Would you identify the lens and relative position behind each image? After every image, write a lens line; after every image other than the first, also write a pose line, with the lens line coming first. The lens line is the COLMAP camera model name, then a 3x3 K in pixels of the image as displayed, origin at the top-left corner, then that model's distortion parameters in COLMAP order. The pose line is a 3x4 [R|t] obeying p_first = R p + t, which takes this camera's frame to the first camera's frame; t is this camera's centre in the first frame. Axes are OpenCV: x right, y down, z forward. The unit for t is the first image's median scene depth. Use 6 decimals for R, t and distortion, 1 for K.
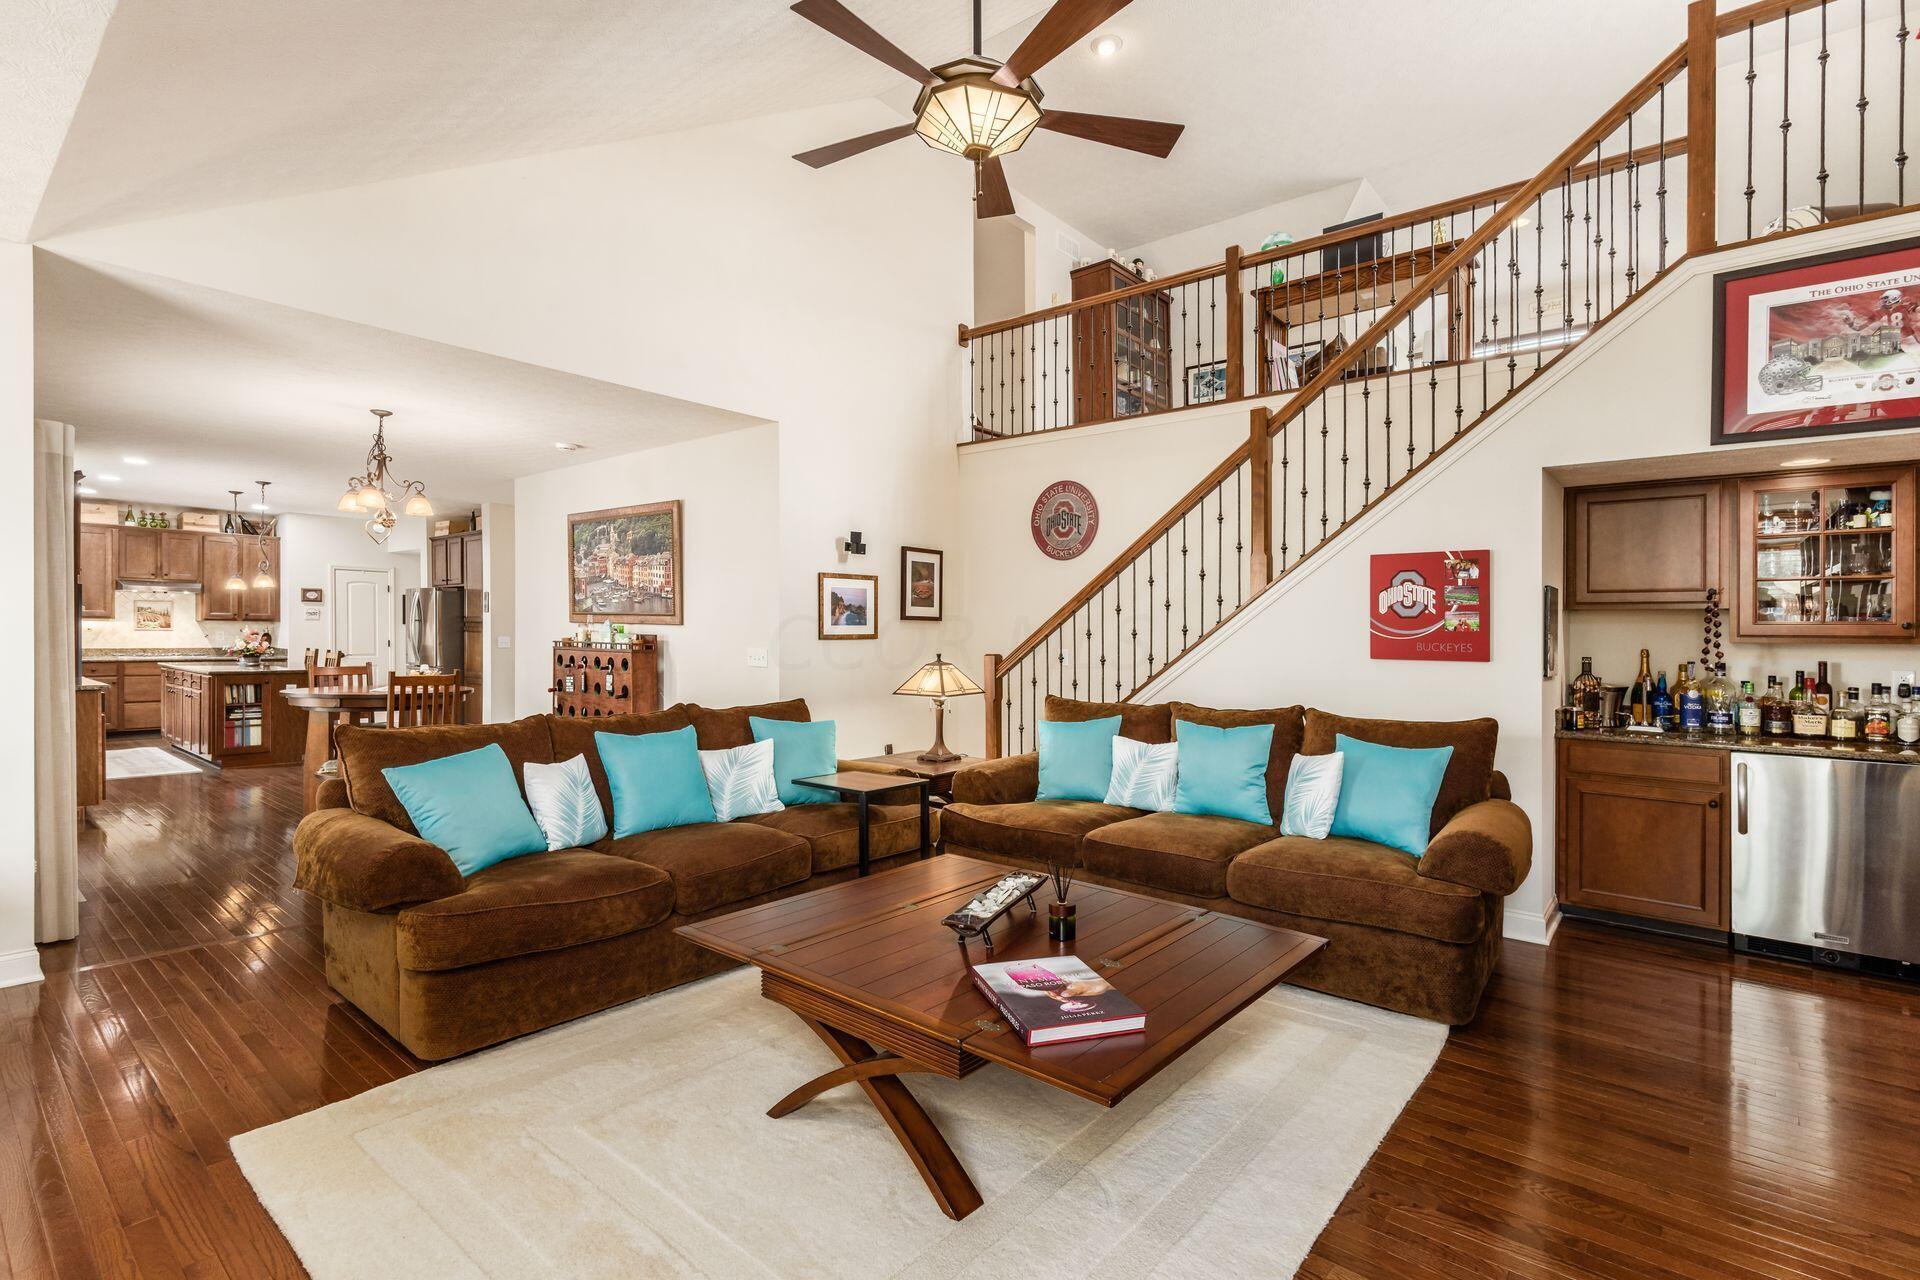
lens RADIAL K [[914.6, 0, 960.0], [0, 914.6, 640.0], [0, 0, 1]] dist [-0.000421, -0.000222]
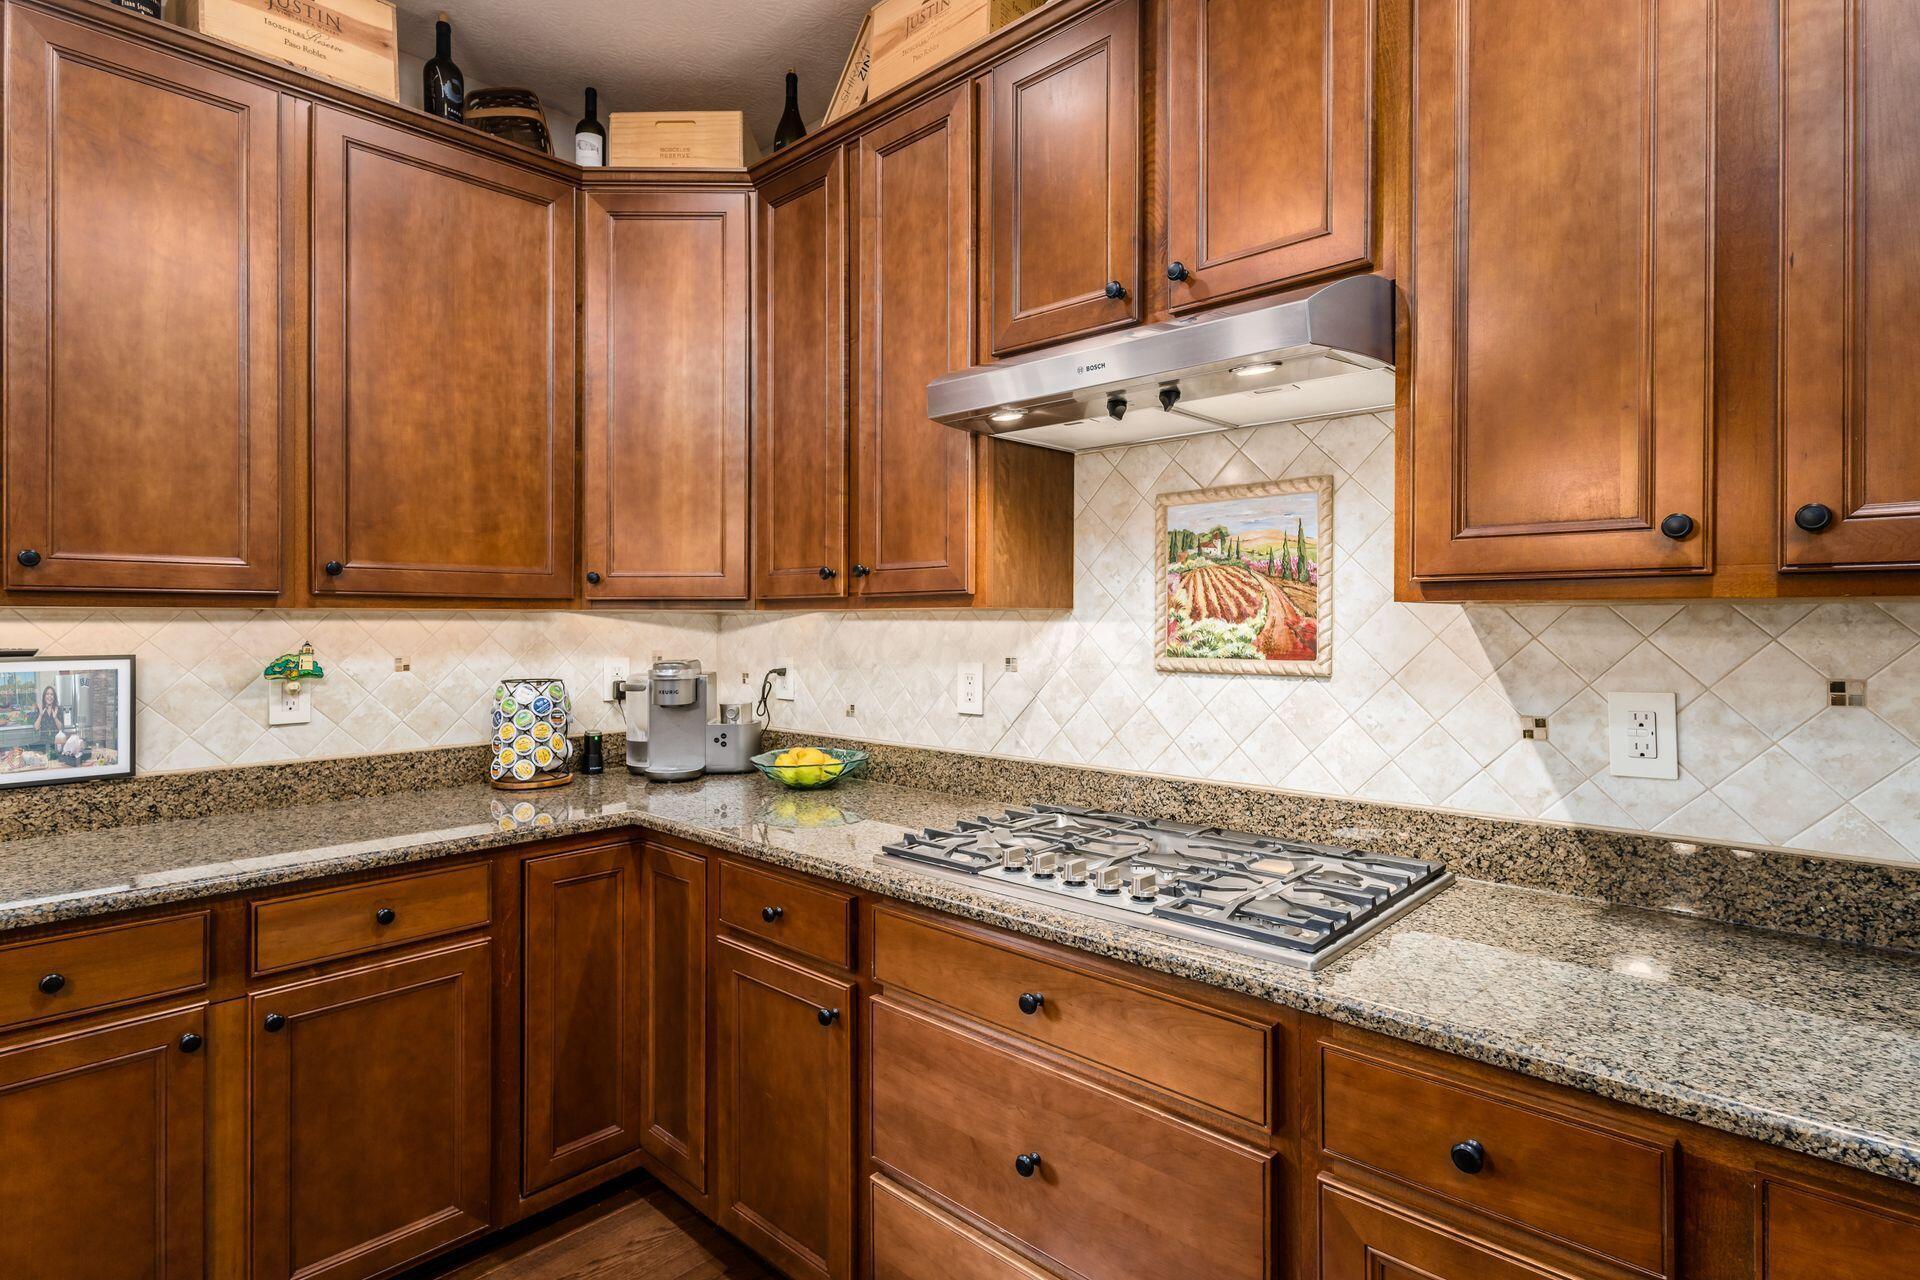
lens RADIAL K [[960.4, 0, 960.0], [0, 960.4, 640.0], [0, 0, 1]] dist [0.000797, 0.000163]
pose [[-0.061014, 0.002947, -0.998133, -0.712555], [-0.006604, 0.999973, 0.003356, -0.016719], [0.998115, 0.006797, -0.060993, 0.961575]]
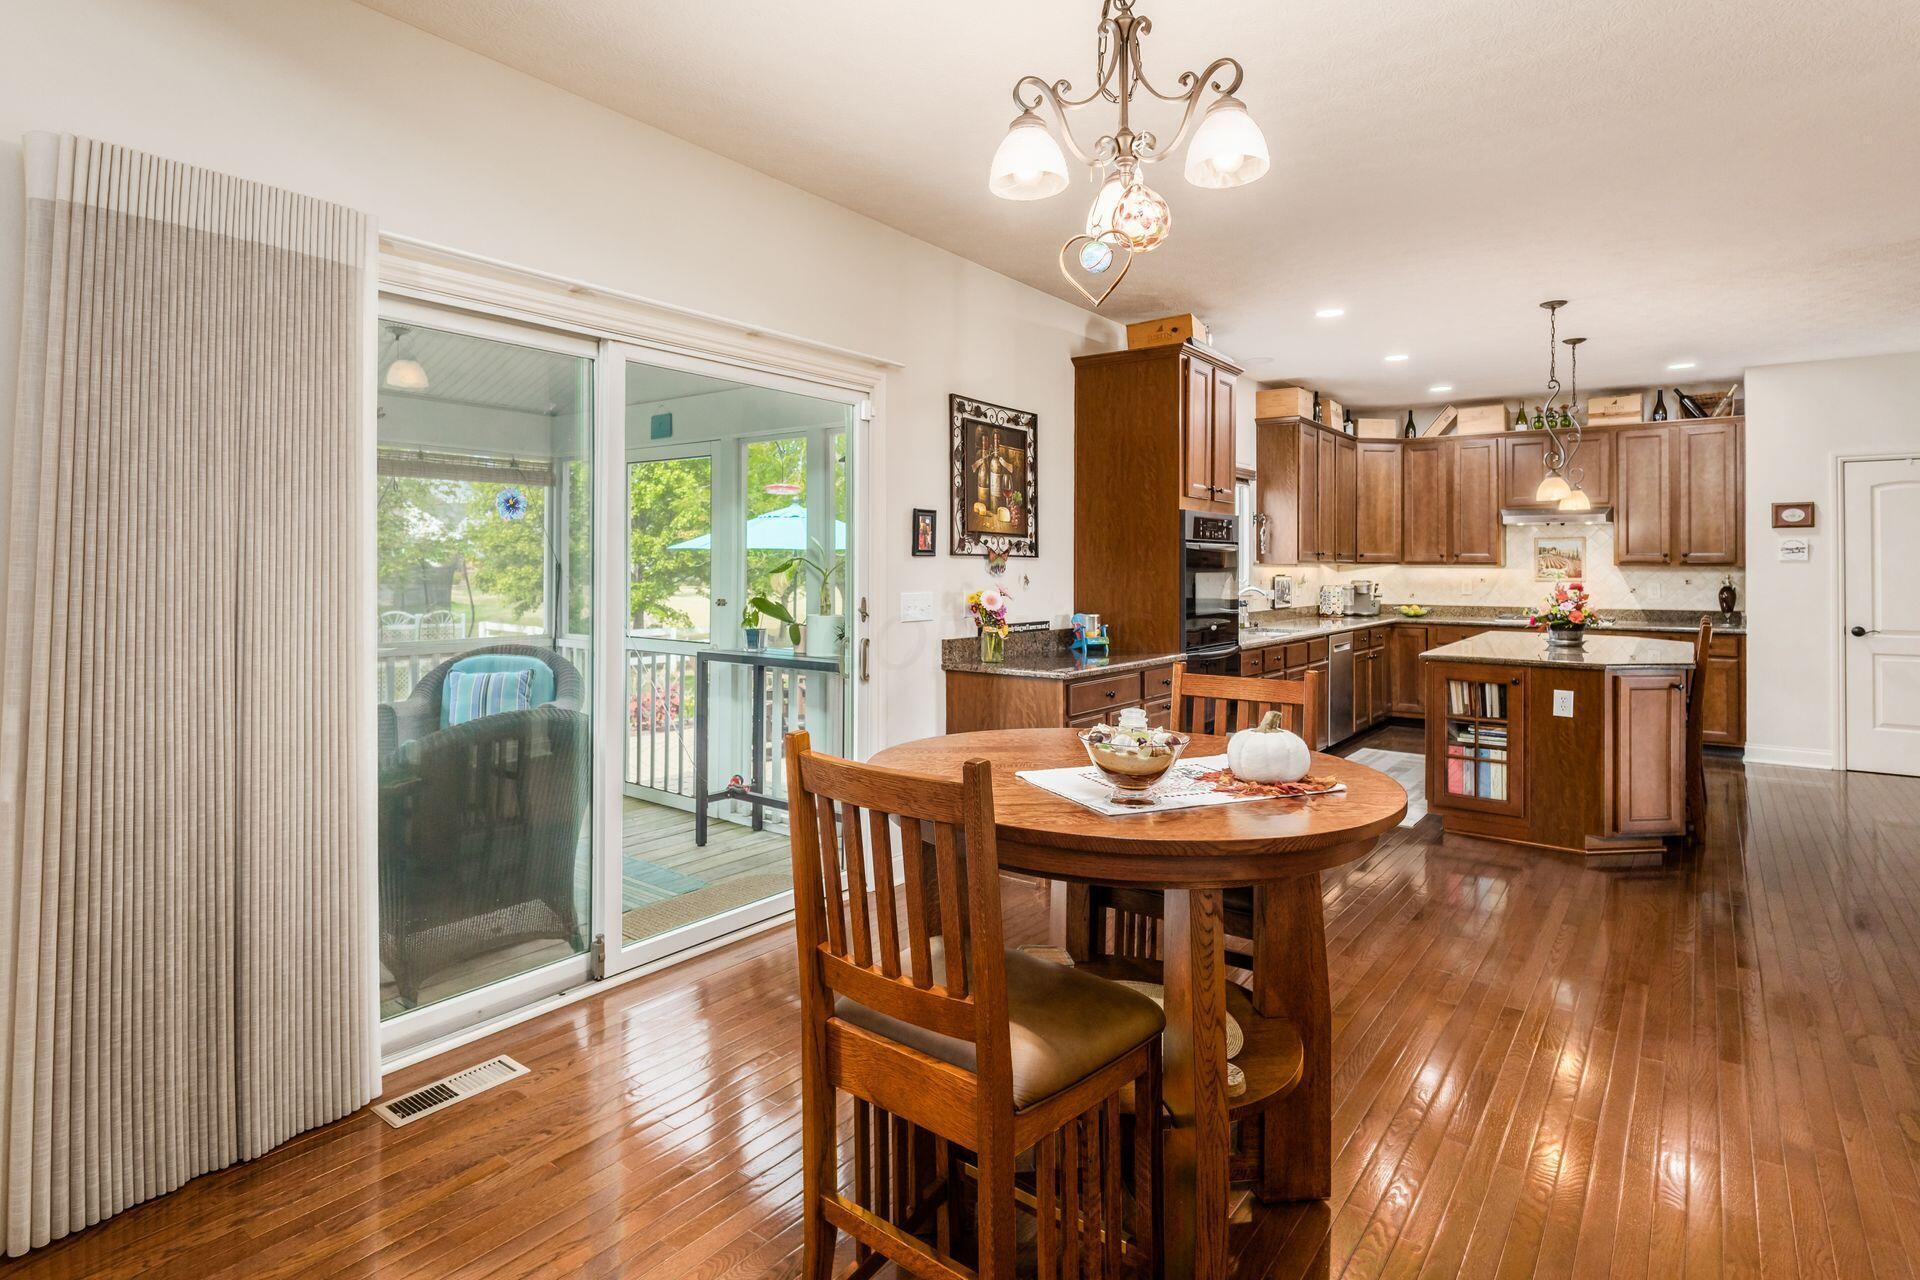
lens RADIAL K [[1004.9, 0, 955.0], [0, 1004.9, 574.5], [0, 0, 1]] dist [0.000988, 0.000036]
pose [[0.054063, -0.006628, -0.998516, -0.162185], [-0.010534, 0.999919, -0.007208, -0.005549], [0.998482, 0.010908, 0.053988, 0.512426]]
